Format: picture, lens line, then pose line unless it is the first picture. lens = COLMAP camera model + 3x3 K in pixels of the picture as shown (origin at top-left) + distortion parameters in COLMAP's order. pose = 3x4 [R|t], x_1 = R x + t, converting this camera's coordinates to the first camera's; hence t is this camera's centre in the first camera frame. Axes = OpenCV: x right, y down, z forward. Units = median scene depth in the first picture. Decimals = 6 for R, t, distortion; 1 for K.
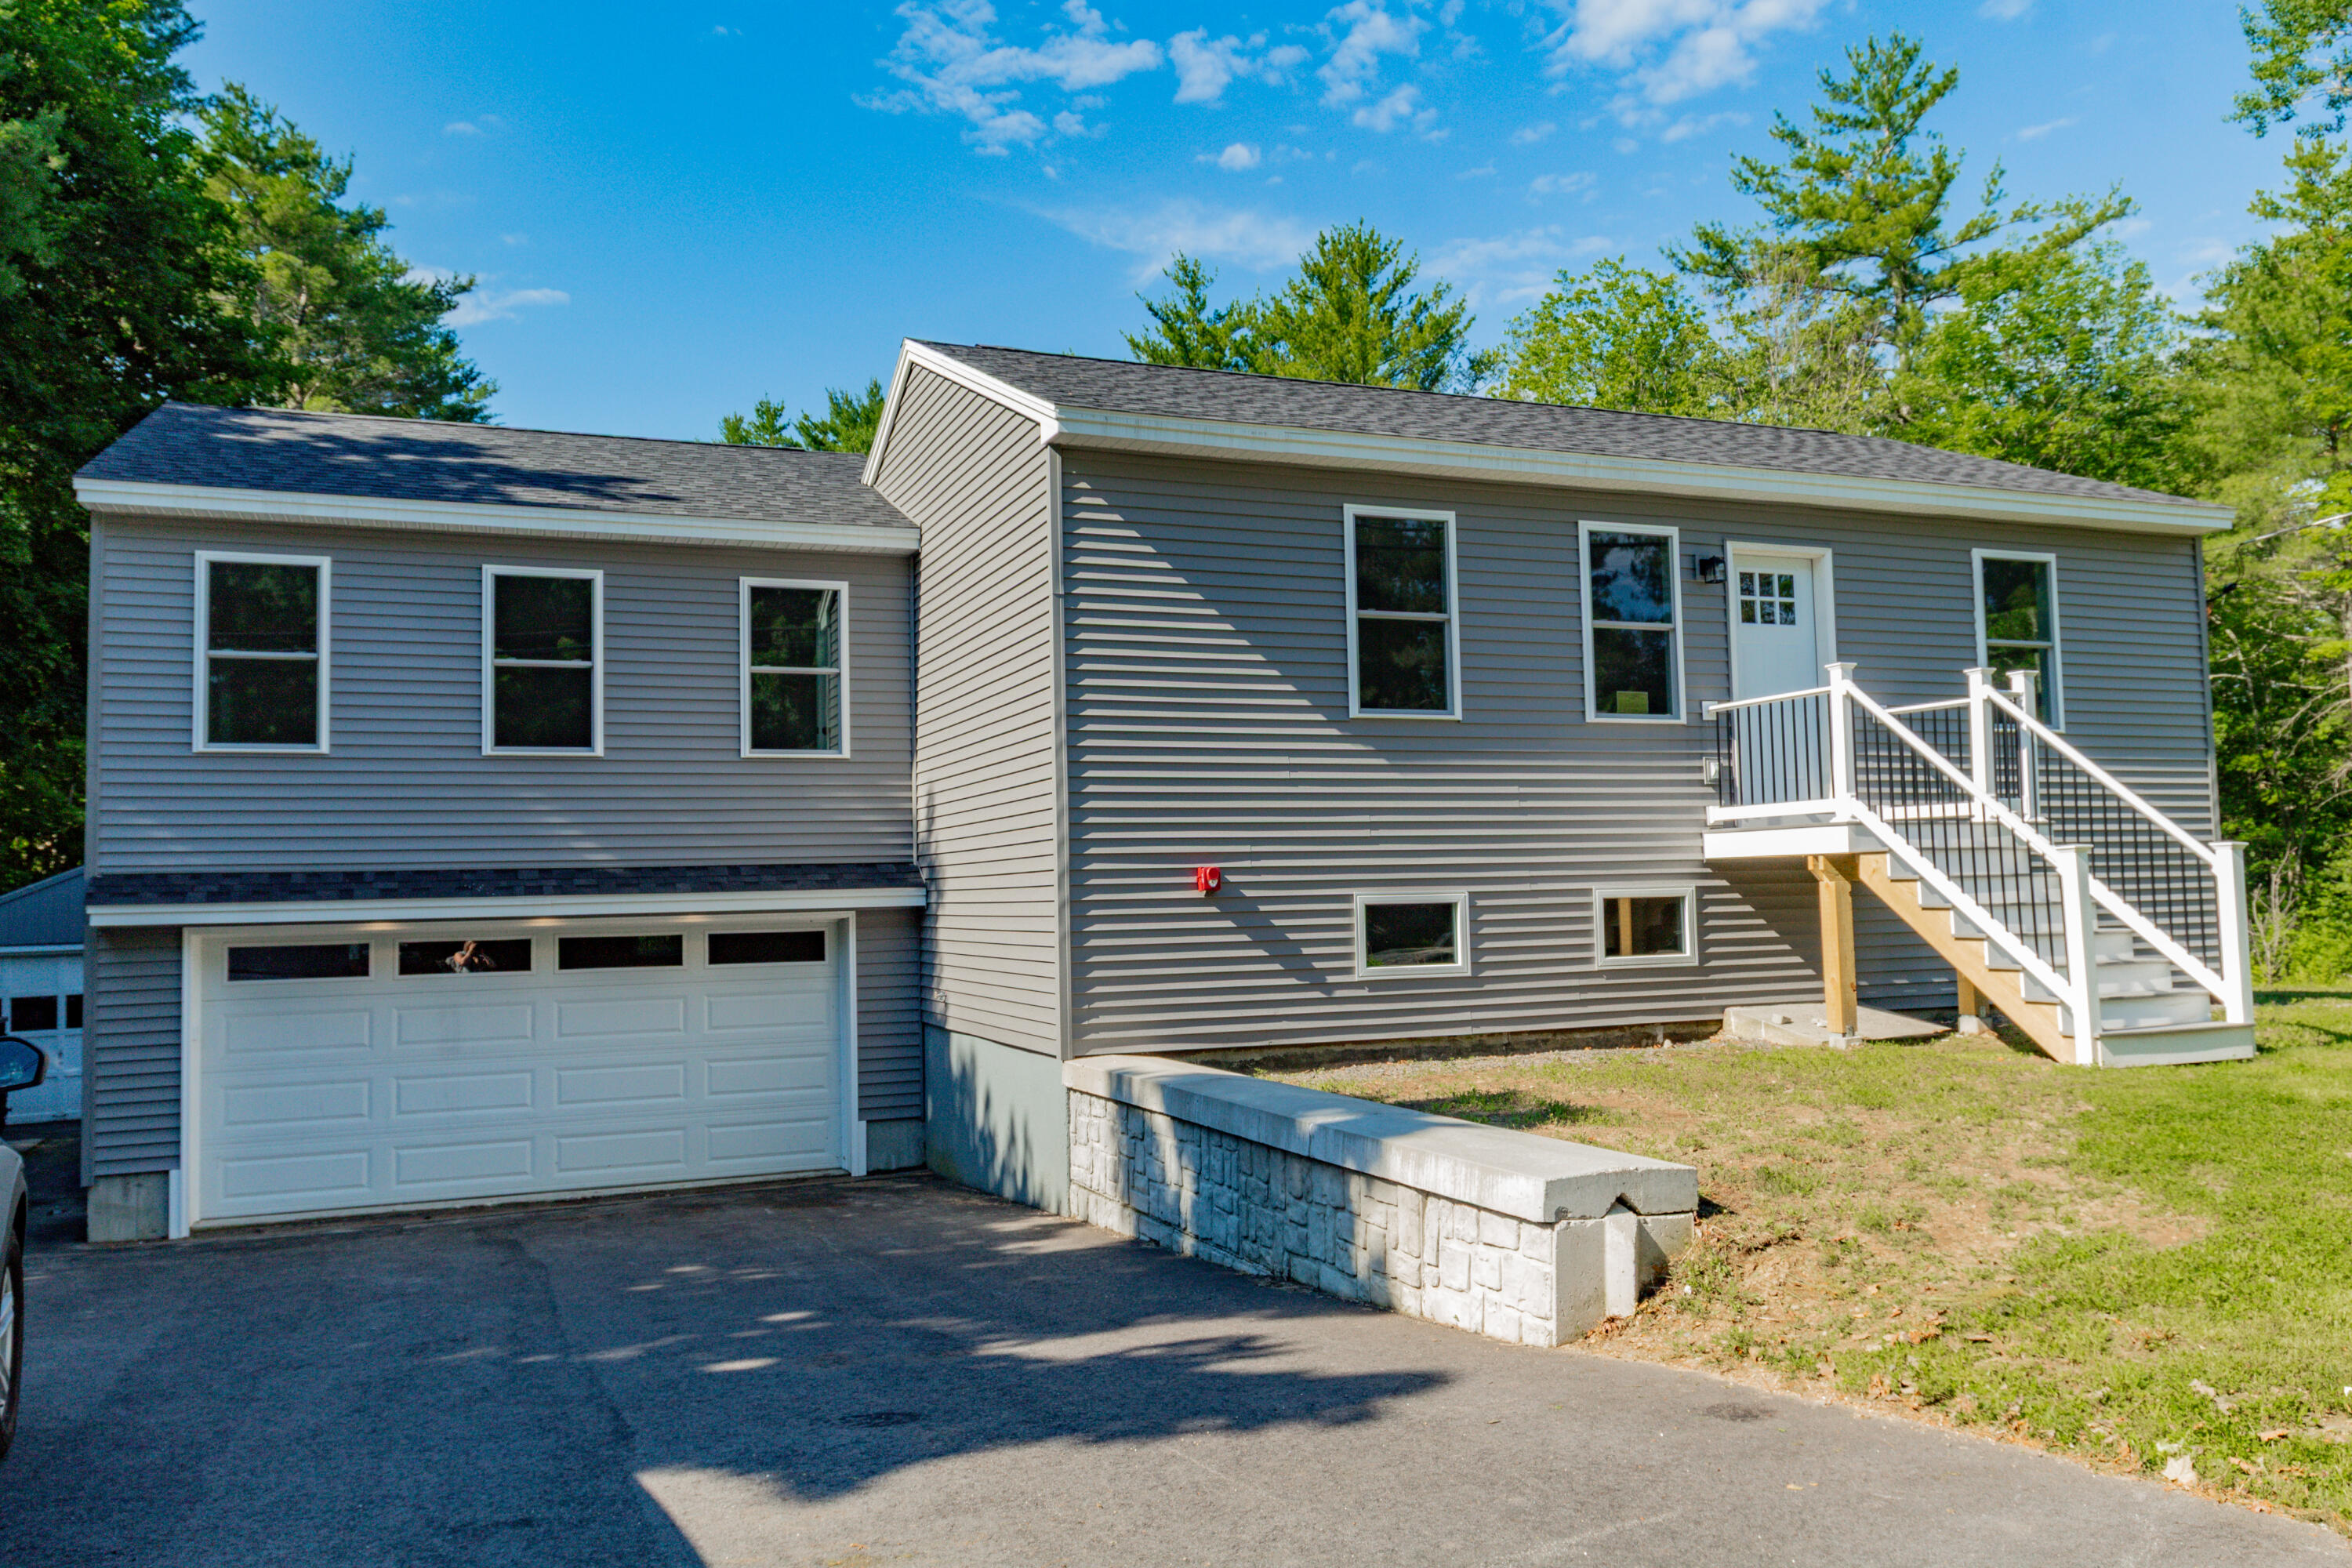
lens RADIAL K [[1704.0, 0, 1171.2], [0, 1704.0, 783.8], [0, 0, 1]] dist [0.016596, -0.012398]
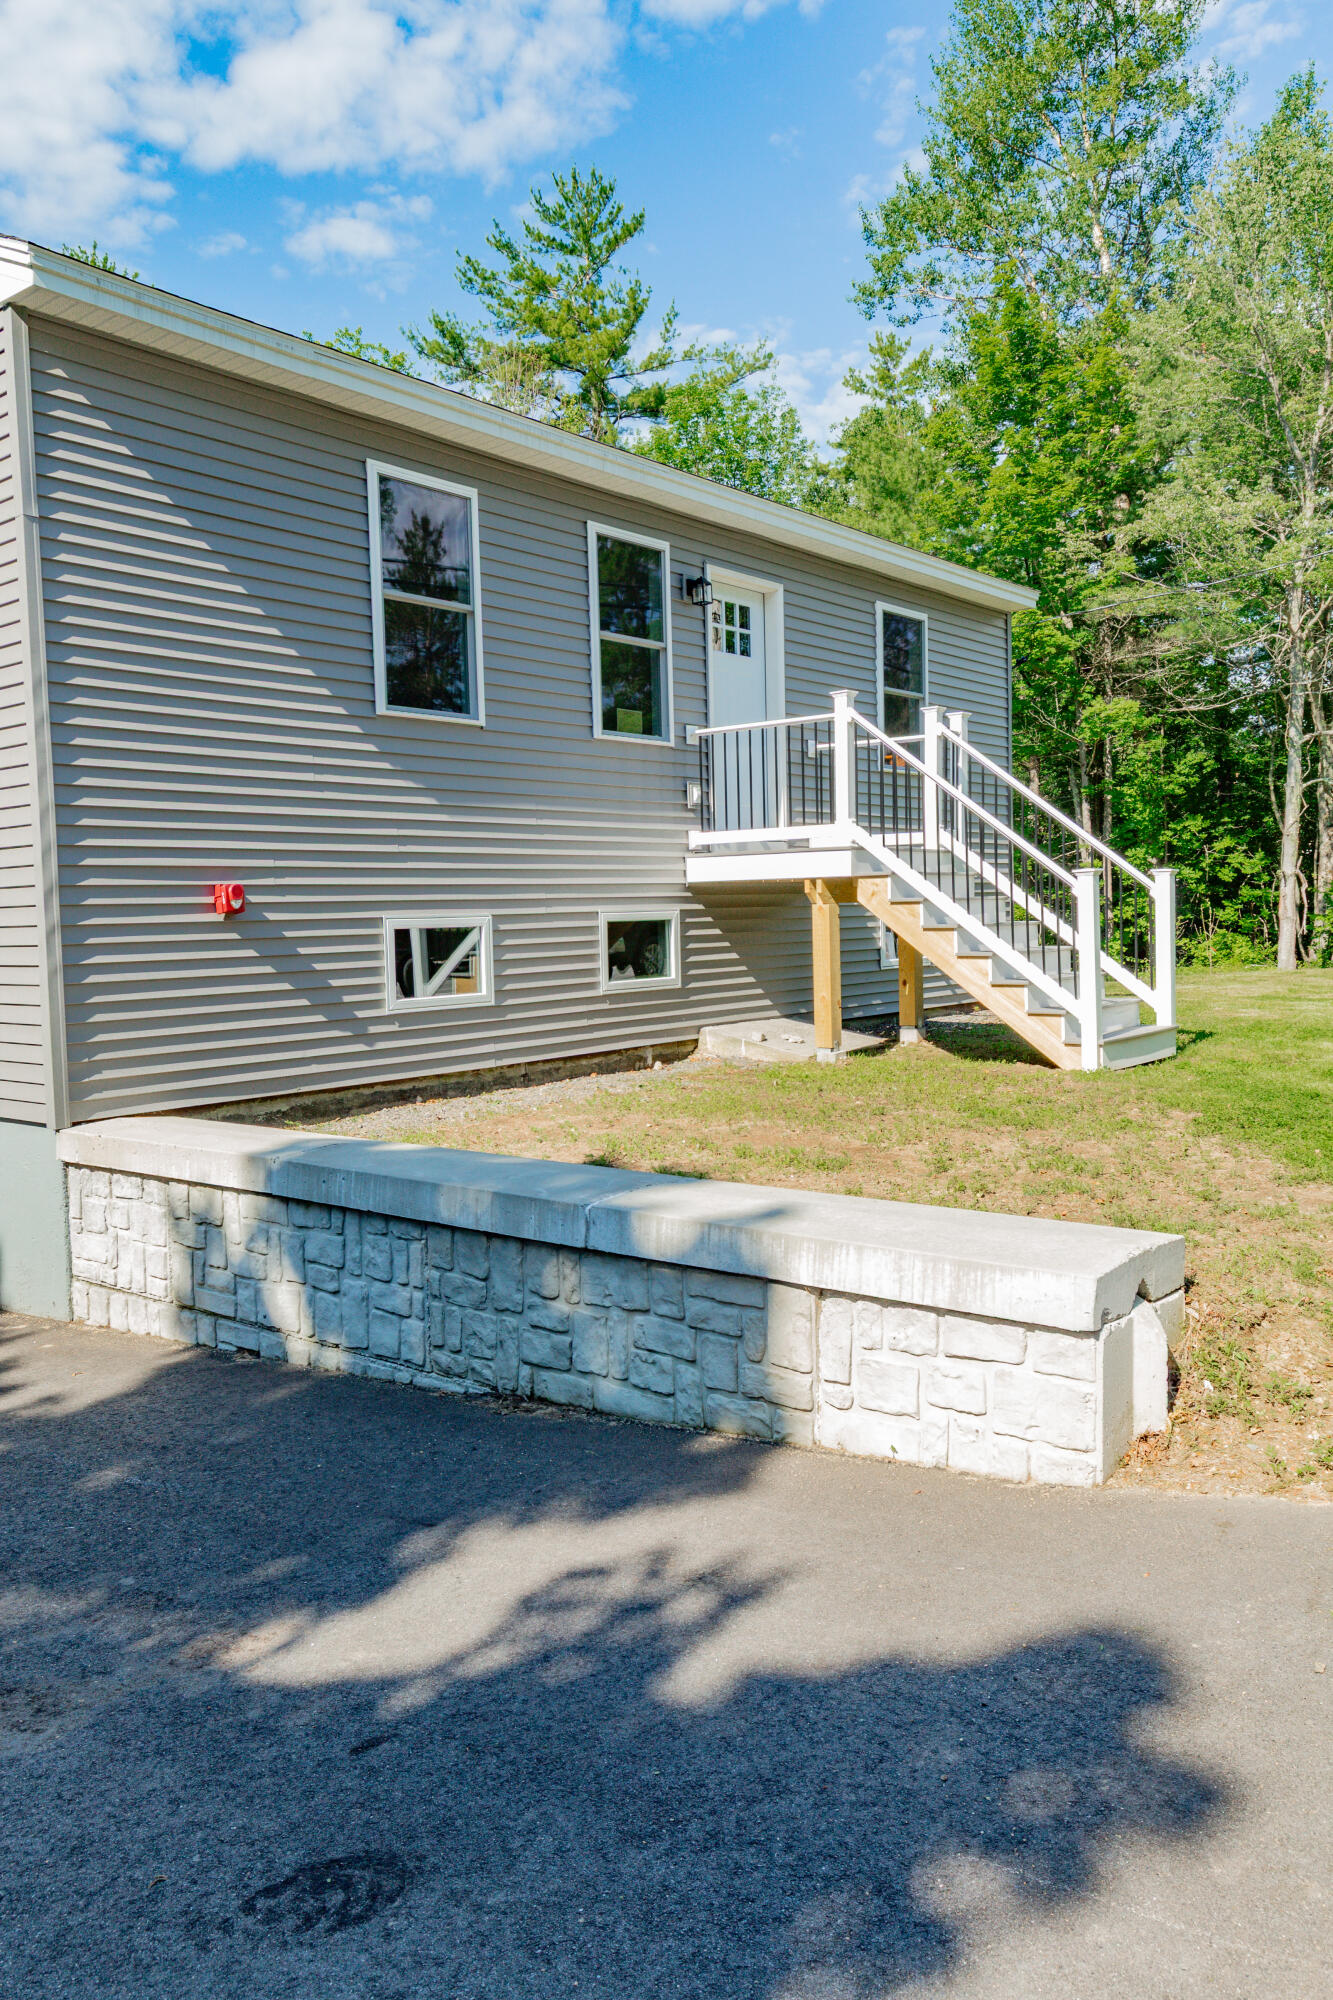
lens RADIAL K [[1468.2, 0, 654.2], [0, 1468.2, 1002.1], [0, 0, 1]] dist [0.022194, -0.012948]
pose [[0.879170, -0.029301, 0.475606, -0.124216], [-0.026527, 0.993550, 0.110246, 0.019461], [-0.475768, -0.109541, 0.872723, 0.248112]]
